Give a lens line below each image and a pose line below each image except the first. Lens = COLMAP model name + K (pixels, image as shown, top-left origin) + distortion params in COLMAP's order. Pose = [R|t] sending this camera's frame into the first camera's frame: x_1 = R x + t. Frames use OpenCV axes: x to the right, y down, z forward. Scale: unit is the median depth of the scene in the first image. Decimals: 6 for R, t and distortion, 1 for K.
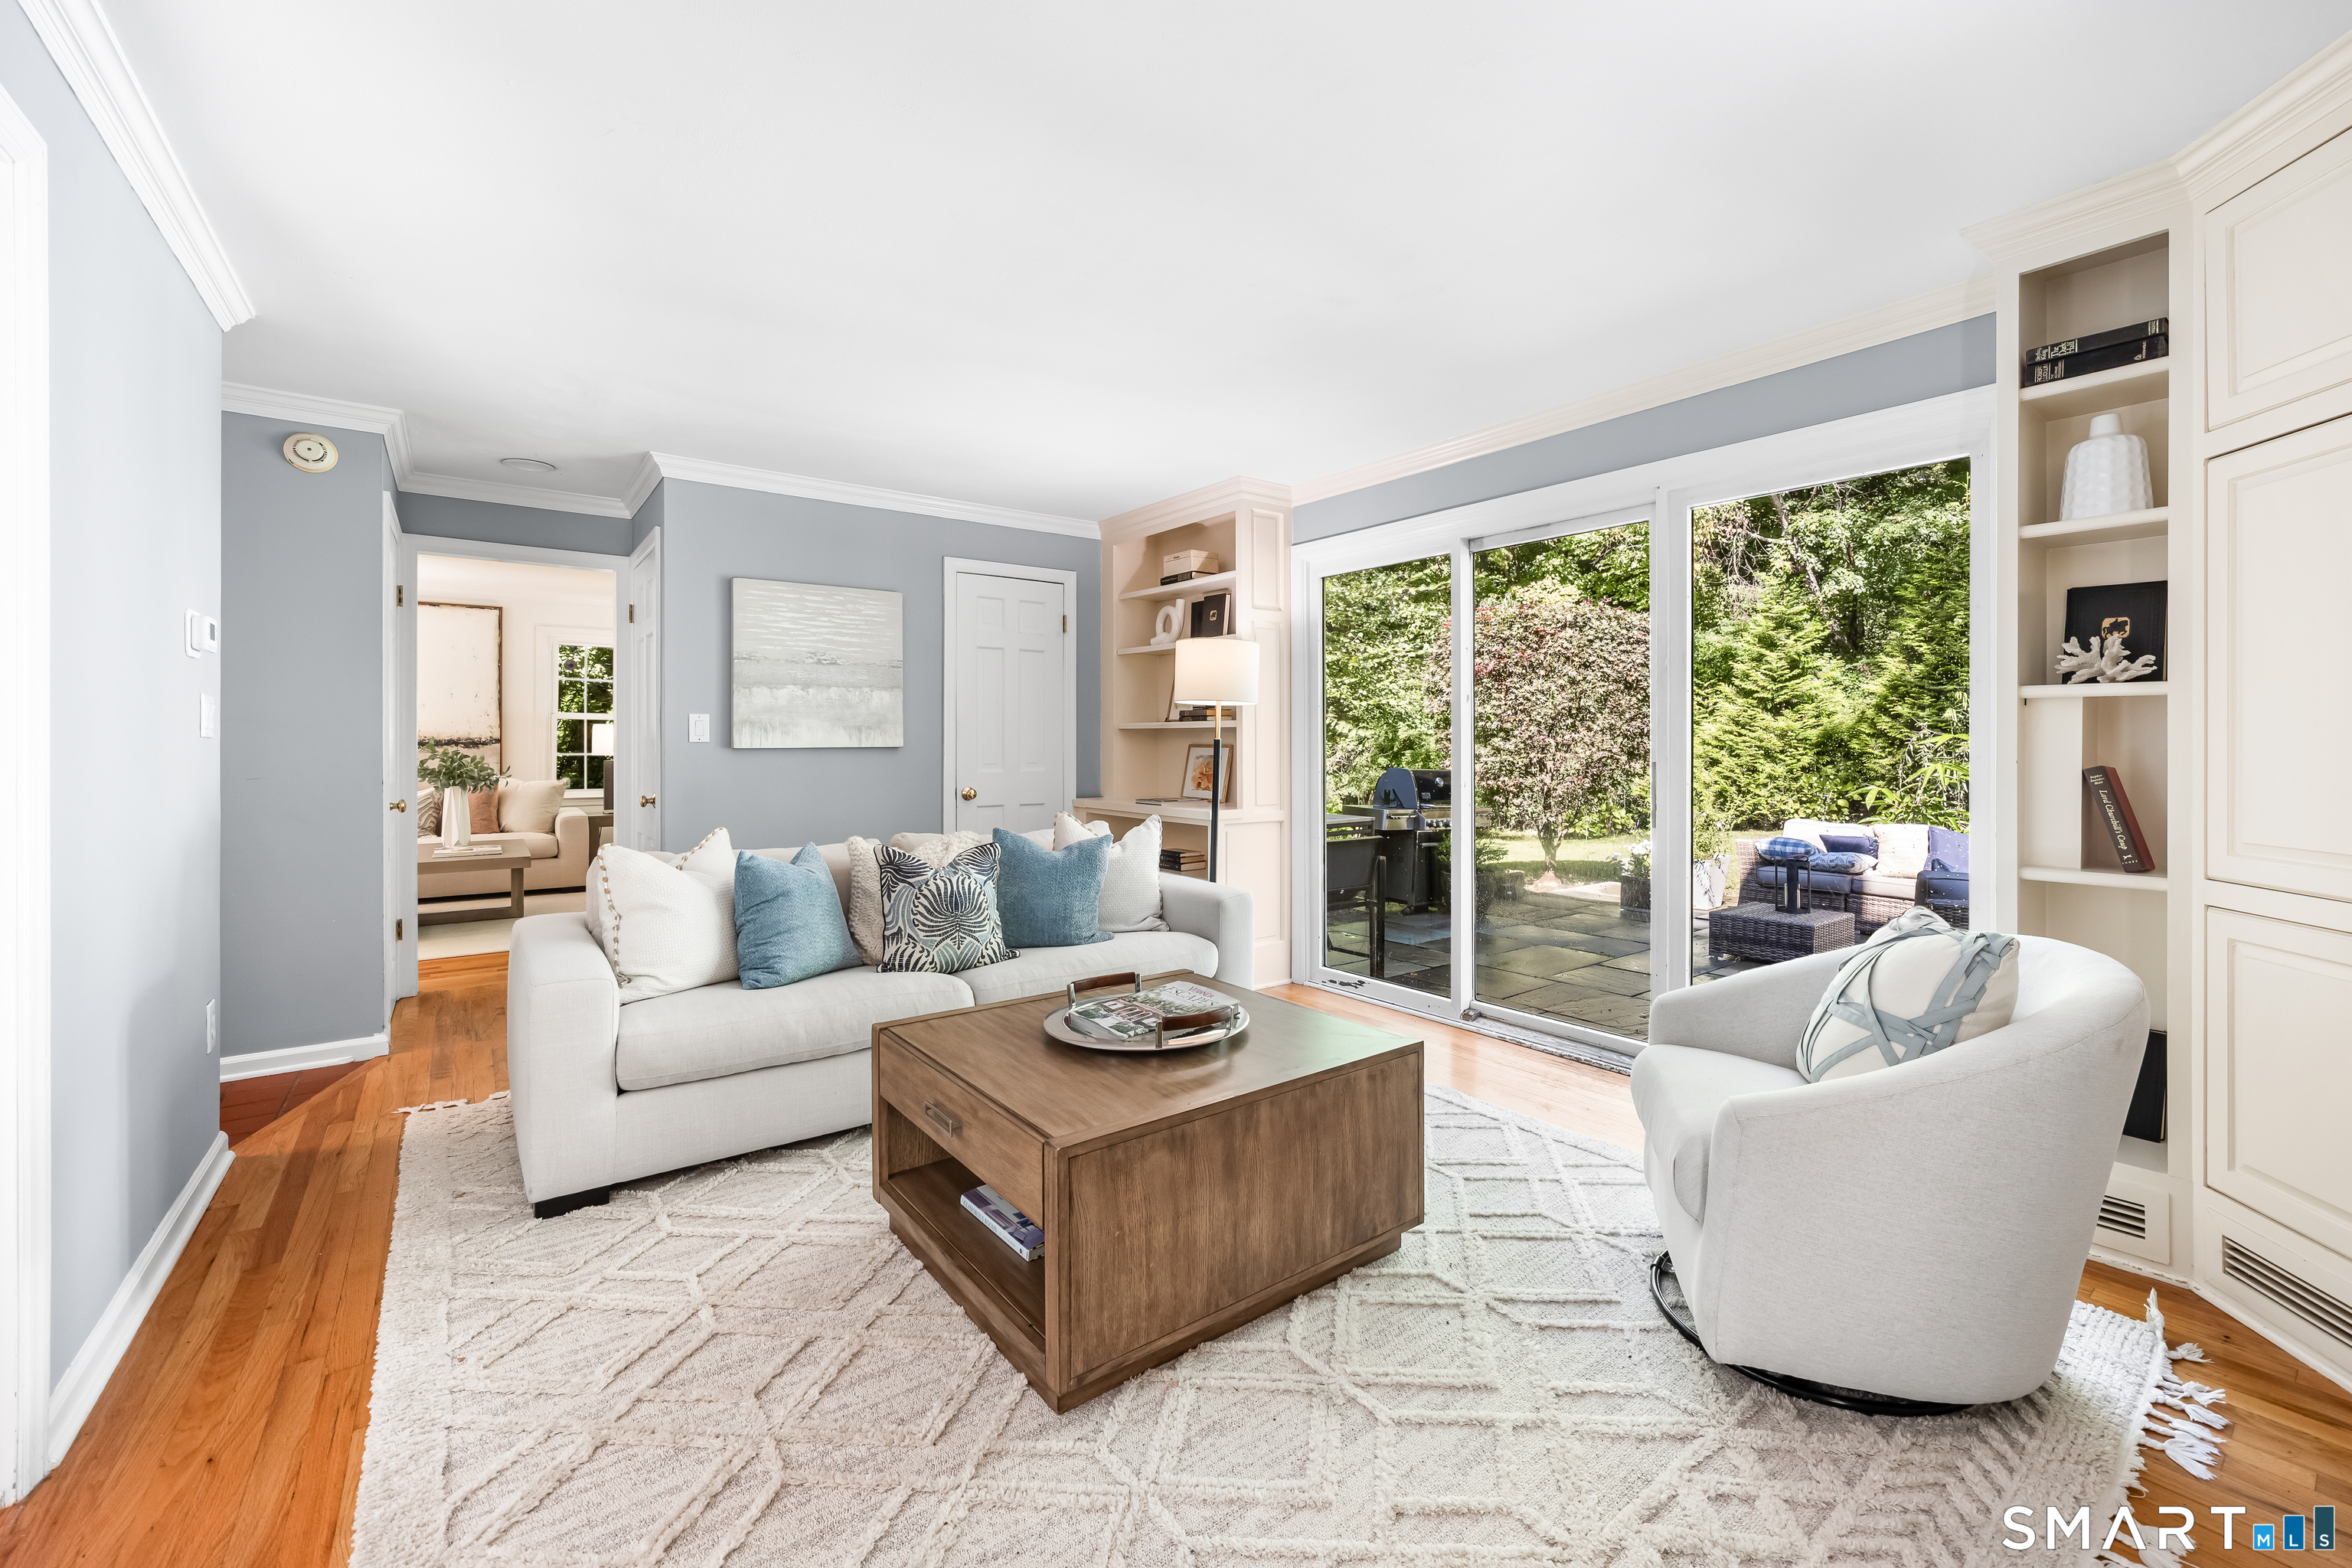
lens RADIAL K [[1022.1, 0, 1208.3], [0, 1022.1, 749.2], [0, 0, 1]] dist [-0.015202, 0.009531]
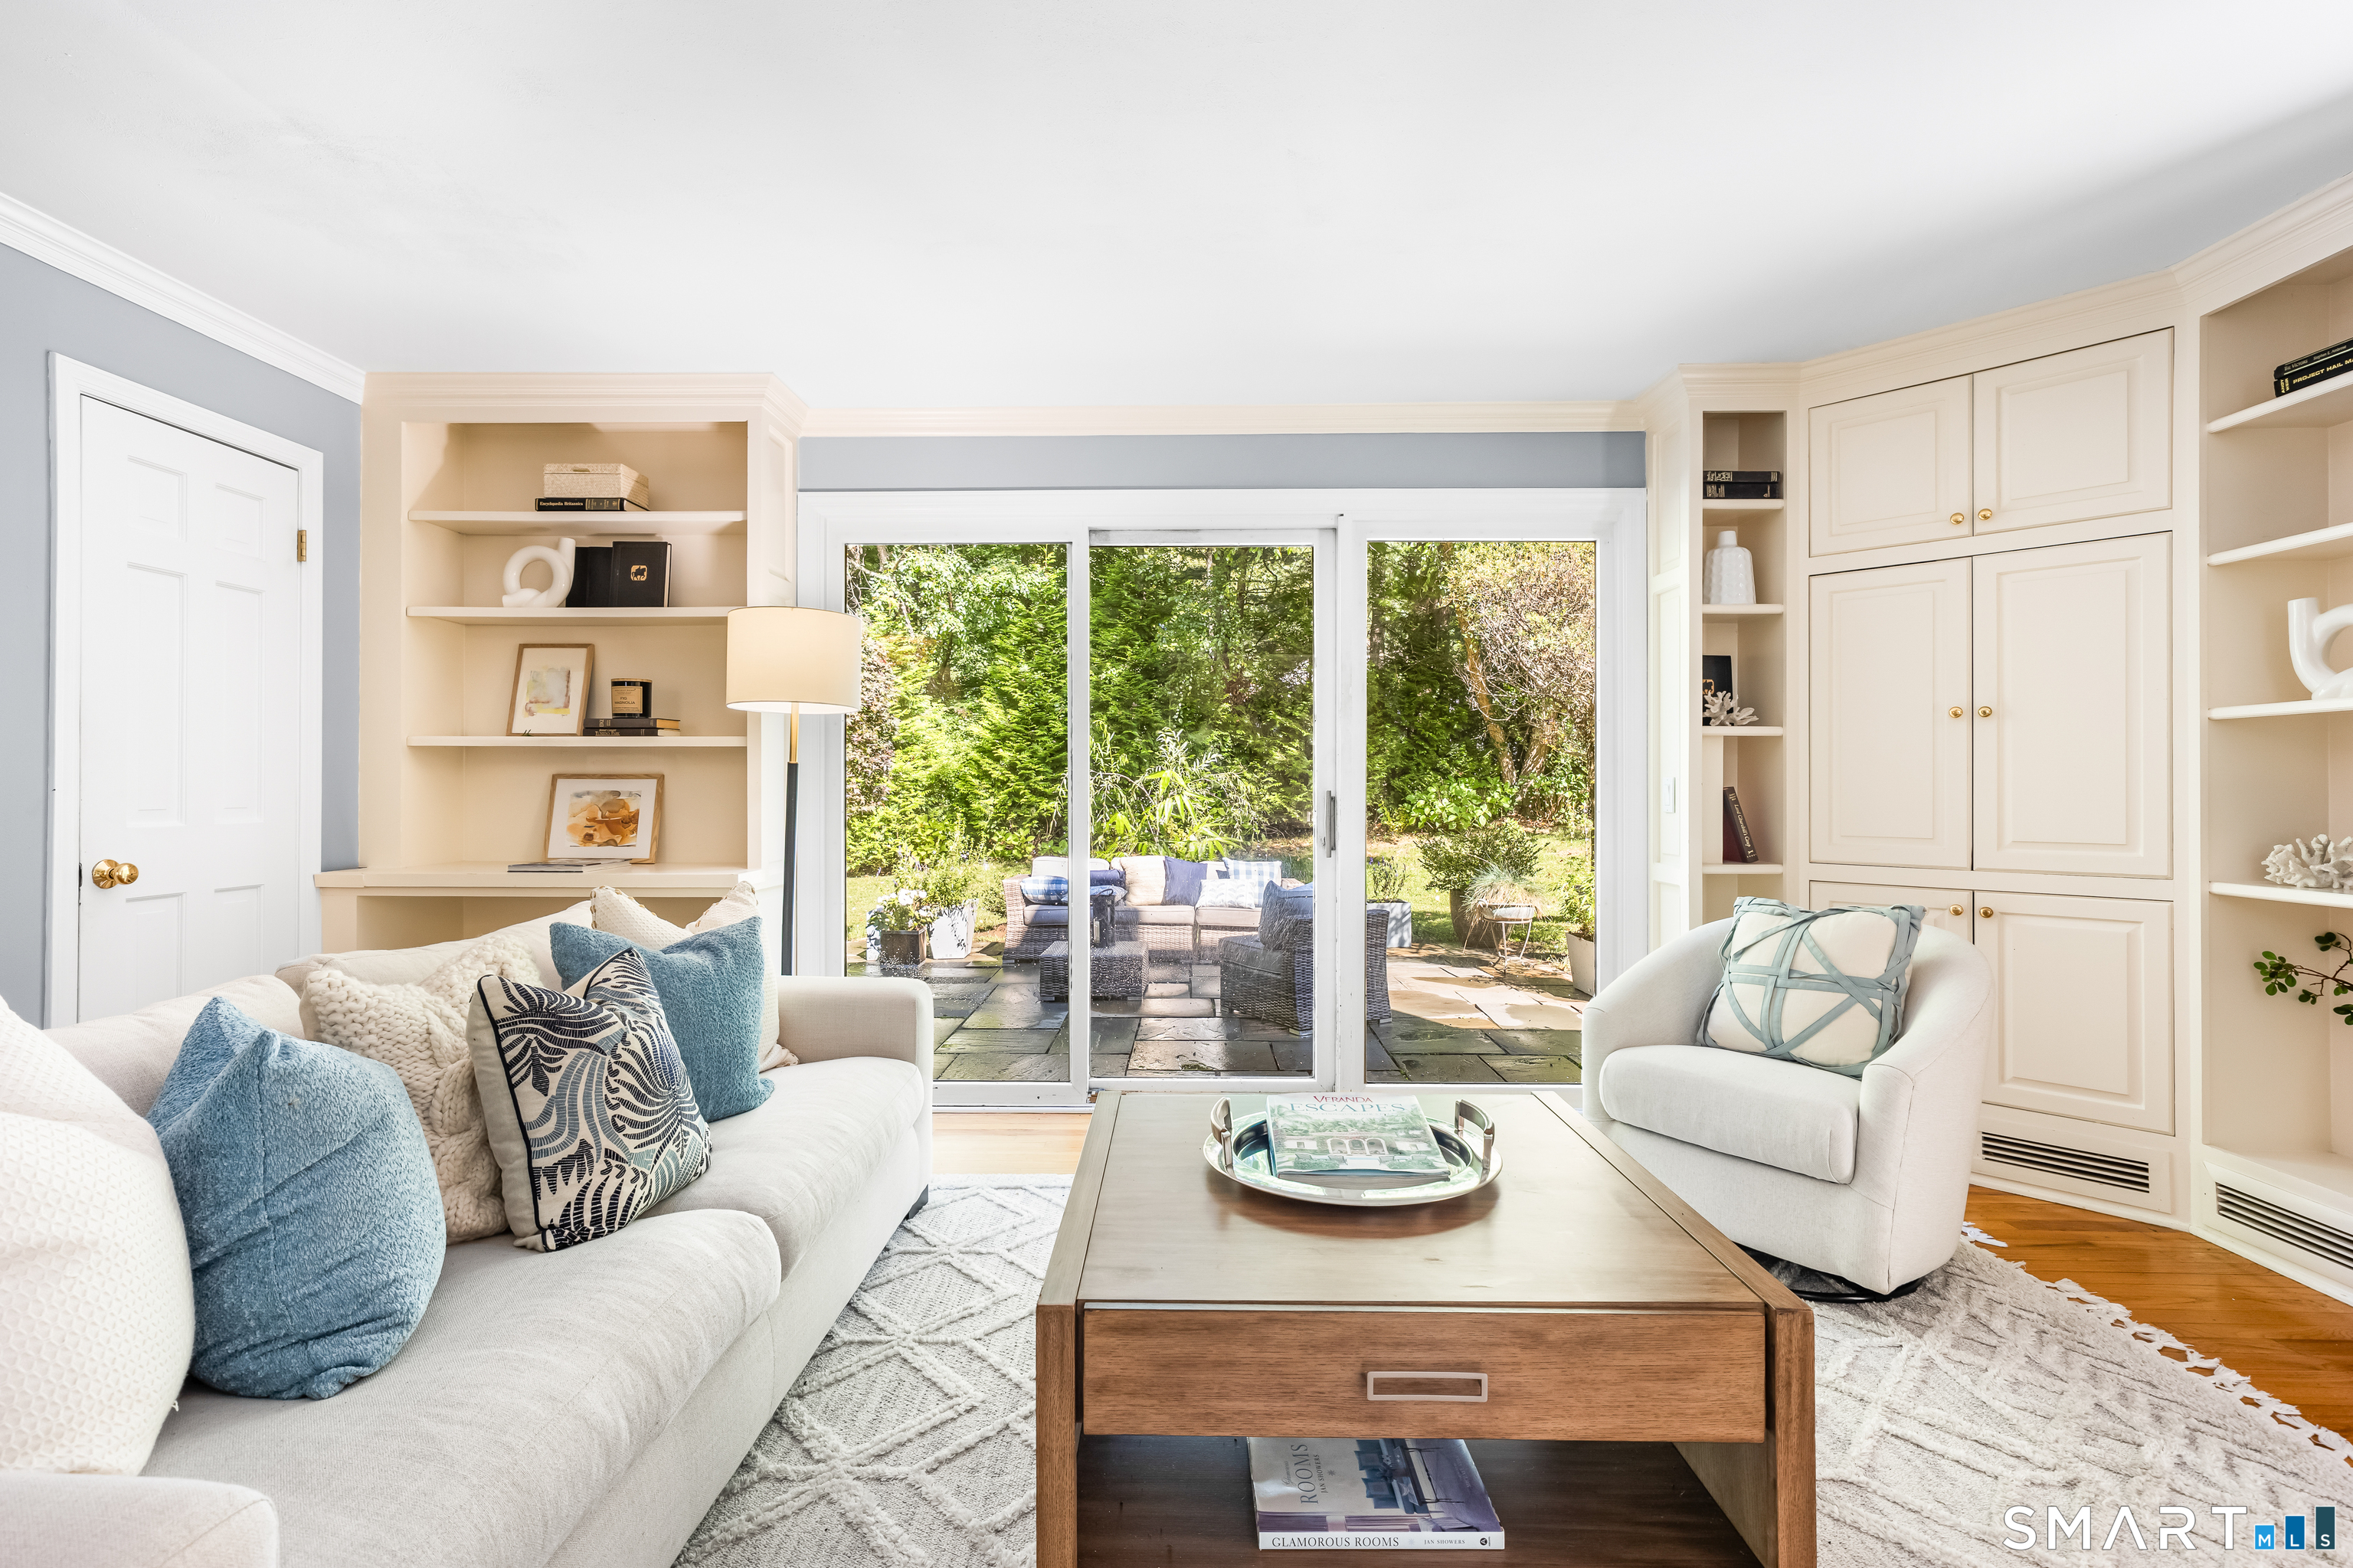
lens RADIAL K [[1167.1, 0, 1127.3], [0, 1167.1, 779.0], [0, 0, 1]] dist [-0.014316, 0.019108]
pose [[0.608007, 0.006557, 0.793905, -0.457206], [0.006412, 0.999893, -0.013169, 0.011808], [-0.793906, 0.013097, 0.607899, 0.369679]]
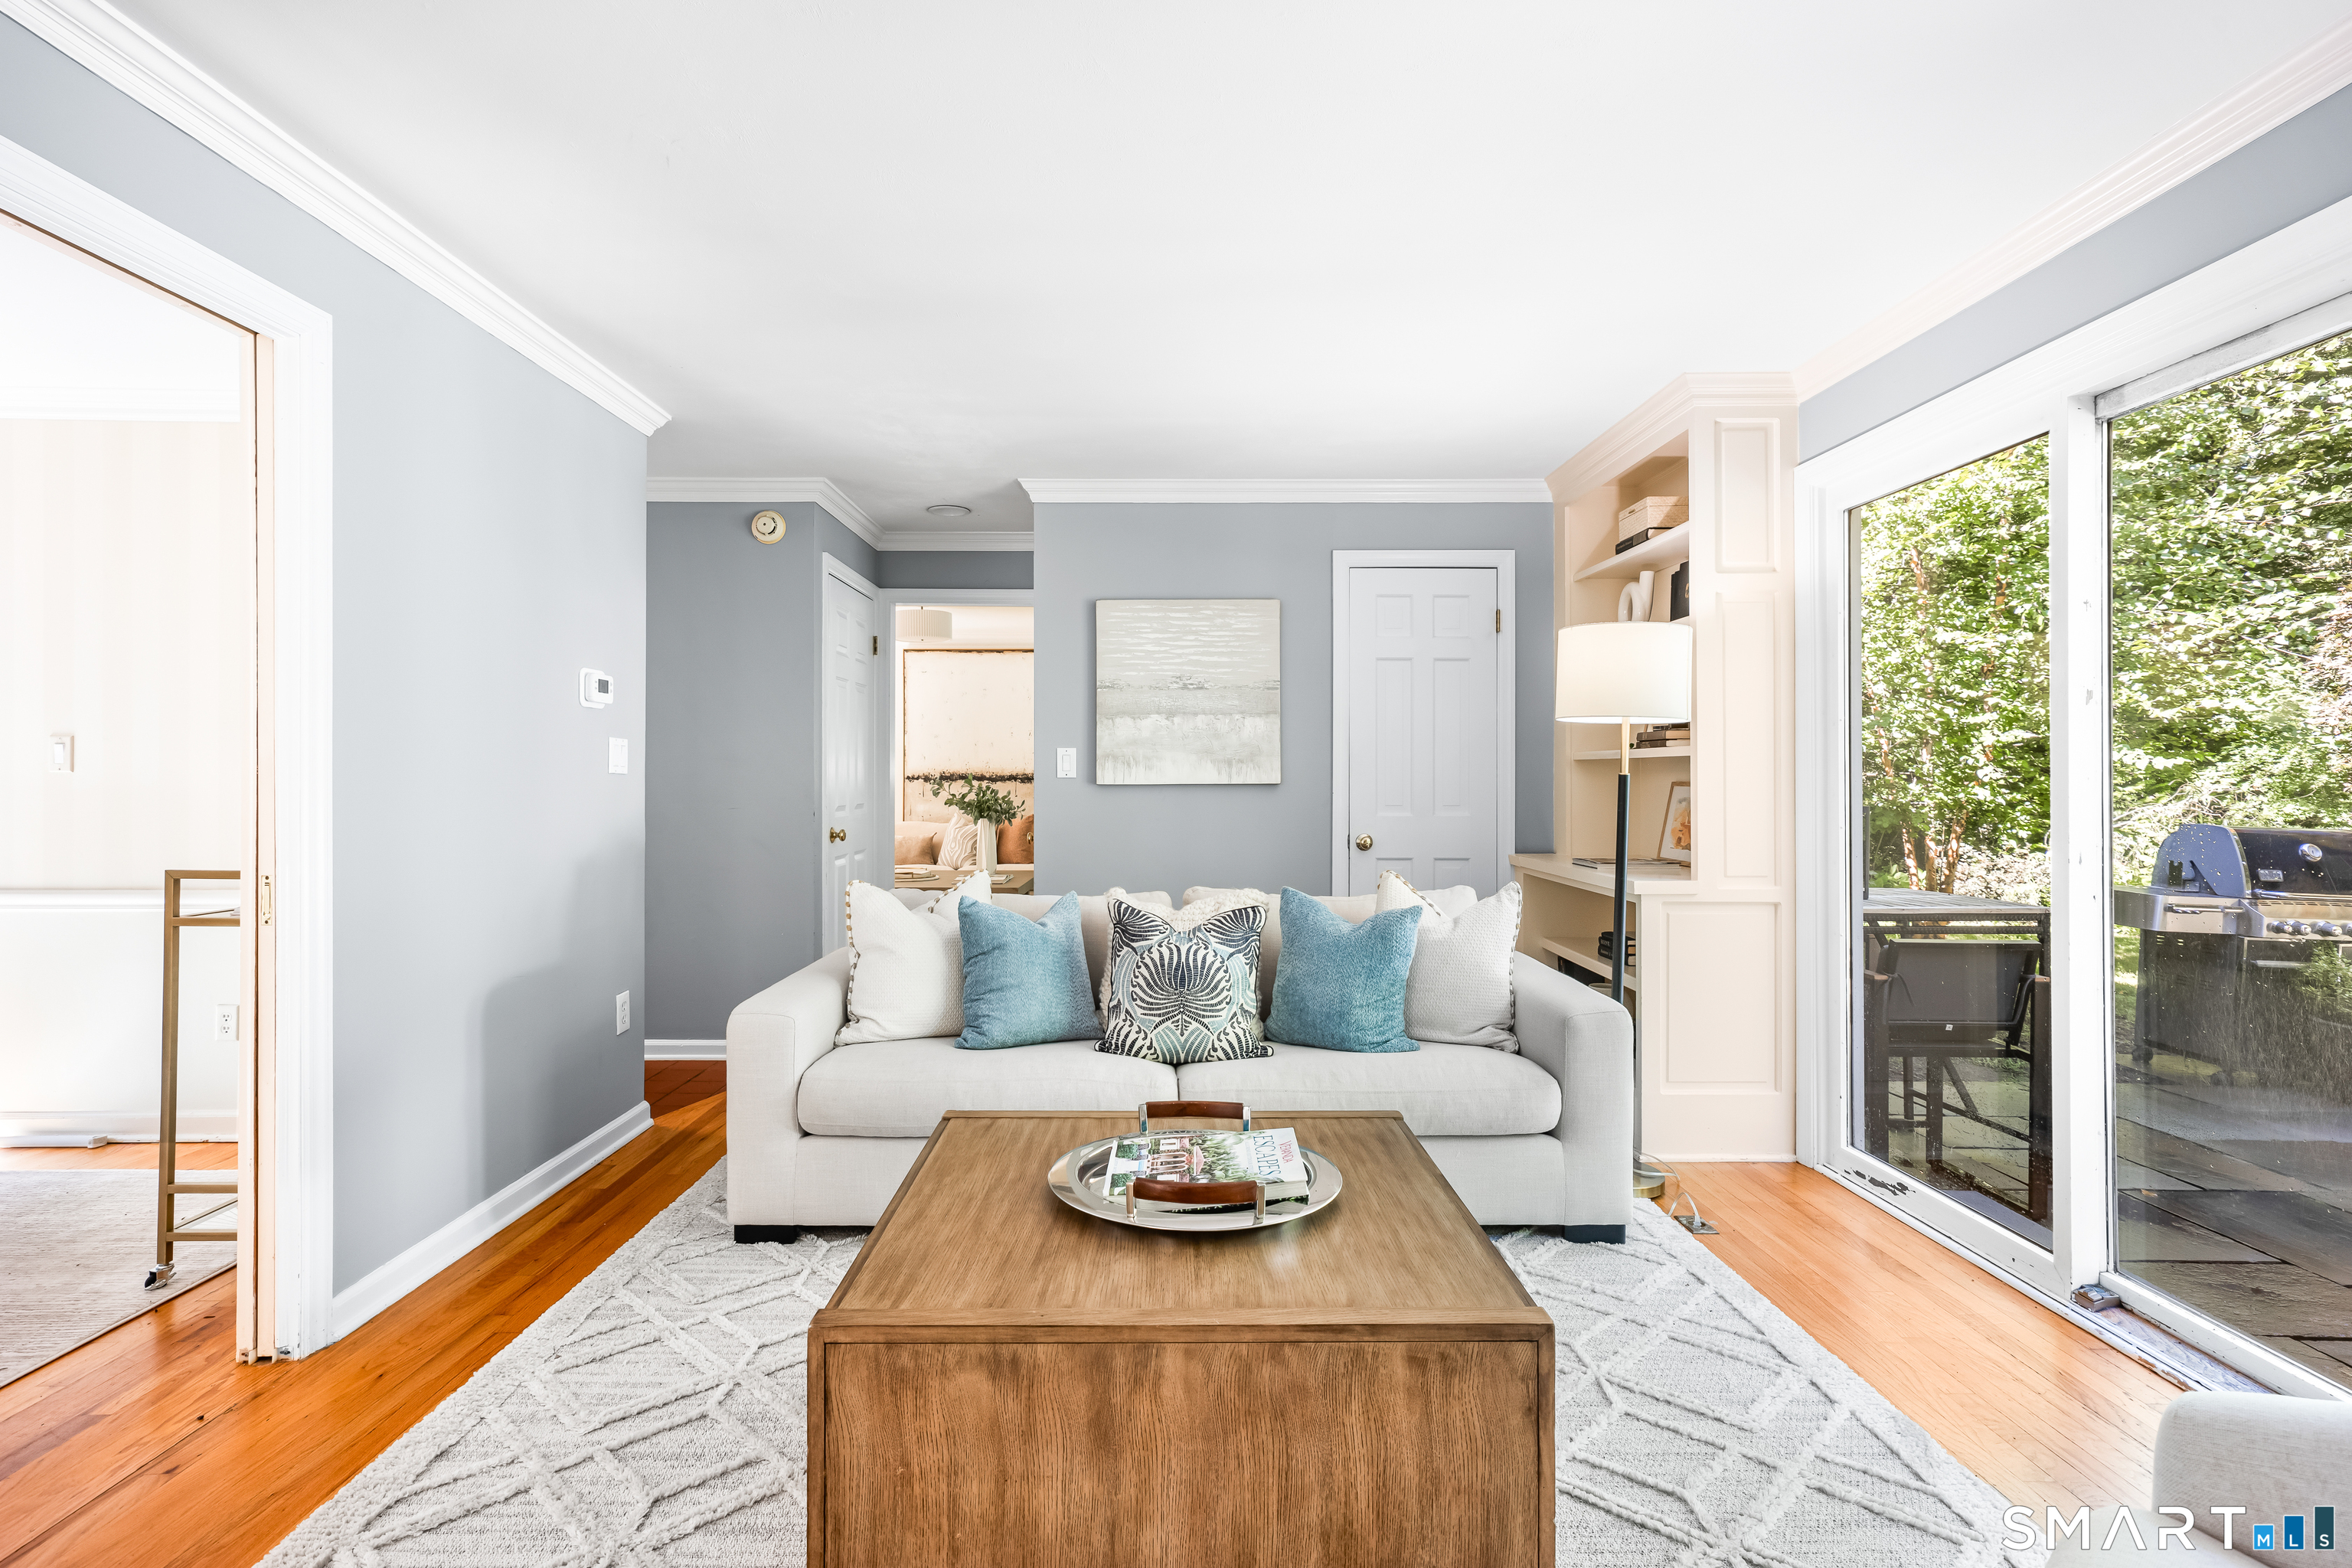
lens RADIAL K [[1166.5, 0, 1126.8], [0, 1166.5, 779.1], [0, 0, 1]] dist [-0.014316, 0.019108]
pose [[0.774472, 0.001877, -0.632605, 0.241160], [-0.005581, 0.999977, -0.003865, -0.001840], [0.632583, 0.006523, 0.774465, 0.207539]]
